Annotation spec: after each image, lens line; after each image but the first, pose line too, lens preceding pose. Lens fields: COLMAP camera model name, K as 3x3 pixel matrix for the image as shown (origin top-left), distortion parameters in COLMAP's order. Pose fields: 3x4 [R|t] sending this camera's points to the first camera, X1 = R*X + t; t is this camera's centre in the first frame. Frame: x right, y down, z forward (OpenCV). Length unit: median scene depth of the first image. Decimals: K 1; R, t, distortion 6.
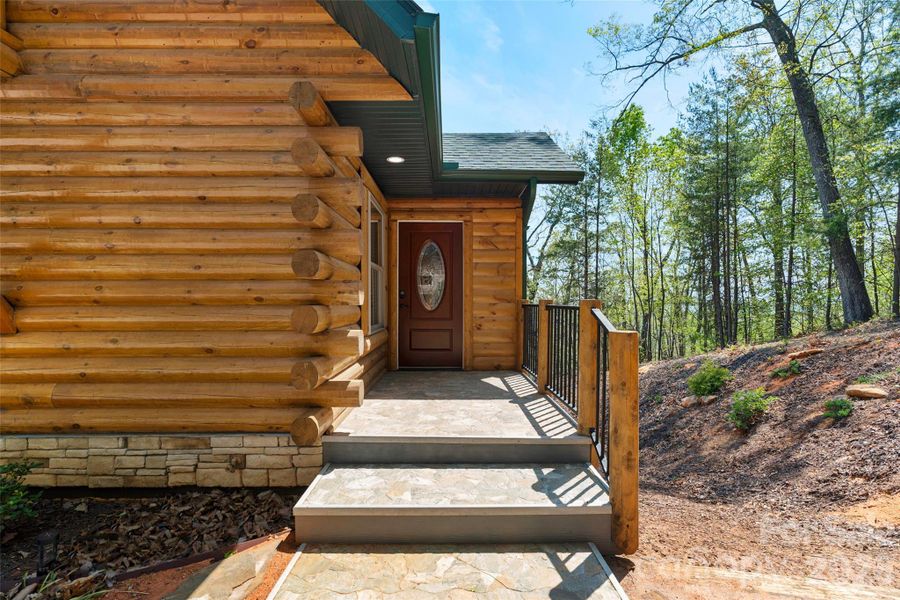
lens RADIAL K [[407.0, 0, 449.3], [0, 407.0, 297.1], [0, 0, 1]] dist [-0.003825, 0.000415]
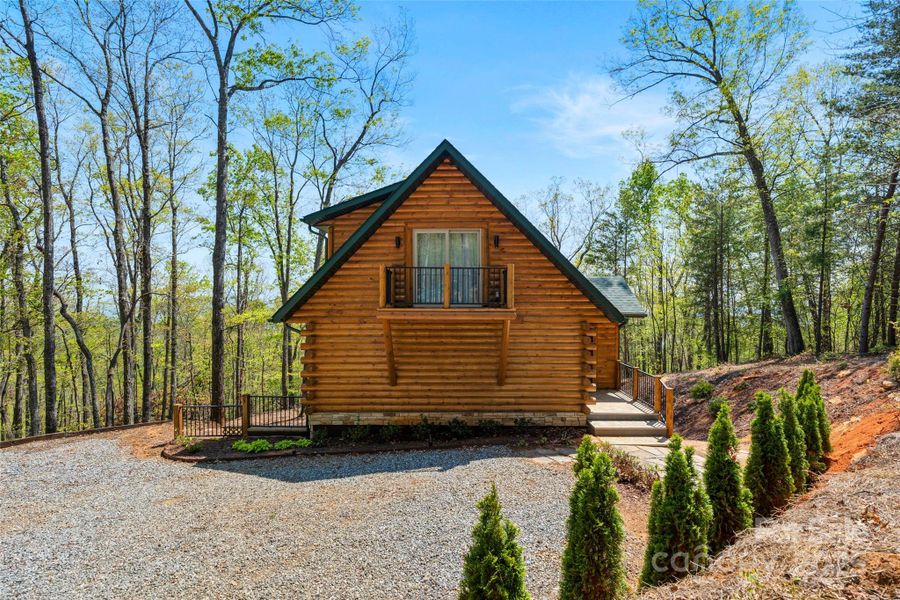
lens RADIAL K [[427.7, 0, 450.2], [0, 427.7, 281.7], [0, 0, 1]] dist [0.017538, 0.000095]
pose [[0.999987, 0.002283, 0.004604, -1.582359], [-0.002230, 0.999931, -0.011528, -0.810603], [-0.004630, 0.011517, 0.999923, -2.947799]]
